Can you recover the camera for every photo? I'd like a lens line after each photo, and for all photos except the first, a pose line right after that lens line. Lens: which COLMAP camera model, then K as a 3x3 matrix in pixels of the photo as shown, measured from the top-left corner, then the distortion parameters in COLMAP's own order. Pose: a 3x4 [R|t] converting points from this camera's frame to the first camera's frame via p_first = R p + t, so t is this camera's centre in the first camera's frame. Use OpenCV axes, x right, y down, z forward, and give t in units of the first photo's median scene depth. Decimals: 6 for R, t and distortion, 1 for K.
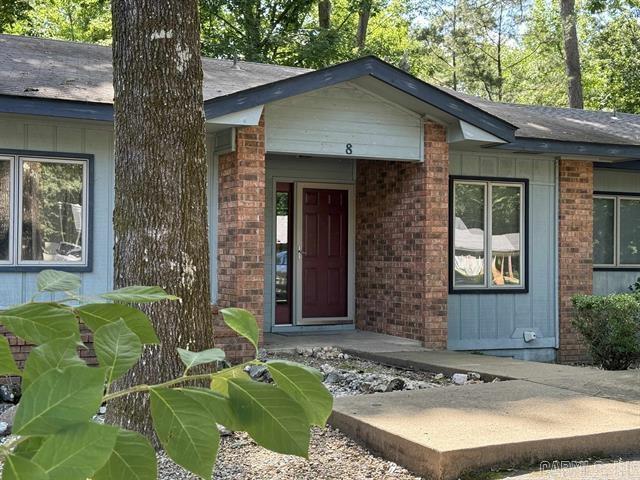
lens RADIAL K [[876.1, 0, 320.8], [0, 876.1, 239.4], [0, 0, 1]] dist [-0.011650, 0.000000]
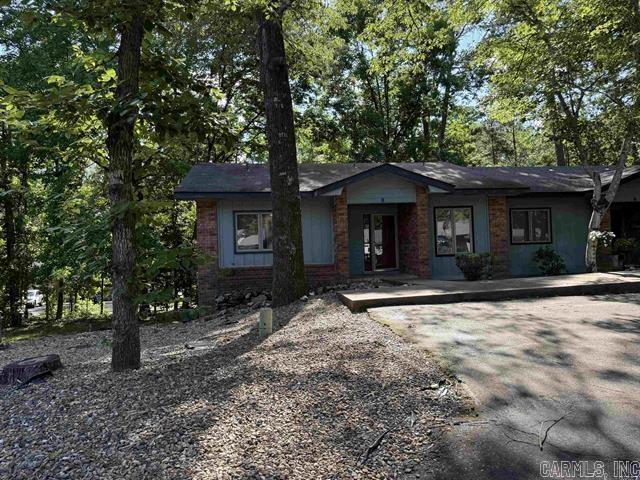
lens RADIAL K [[451.0, 0, 318.9], [0, 451.0, 241.2], [0, 0, 1]] dist [0.002471, 0.000067]
pose [[0.949352, -0.044940, -0.310985, 0.242039], [0.046369, 0.998920, -0.002803, 0.009545], [0.310775, -0.011759, 0.950411, -0.276044]]
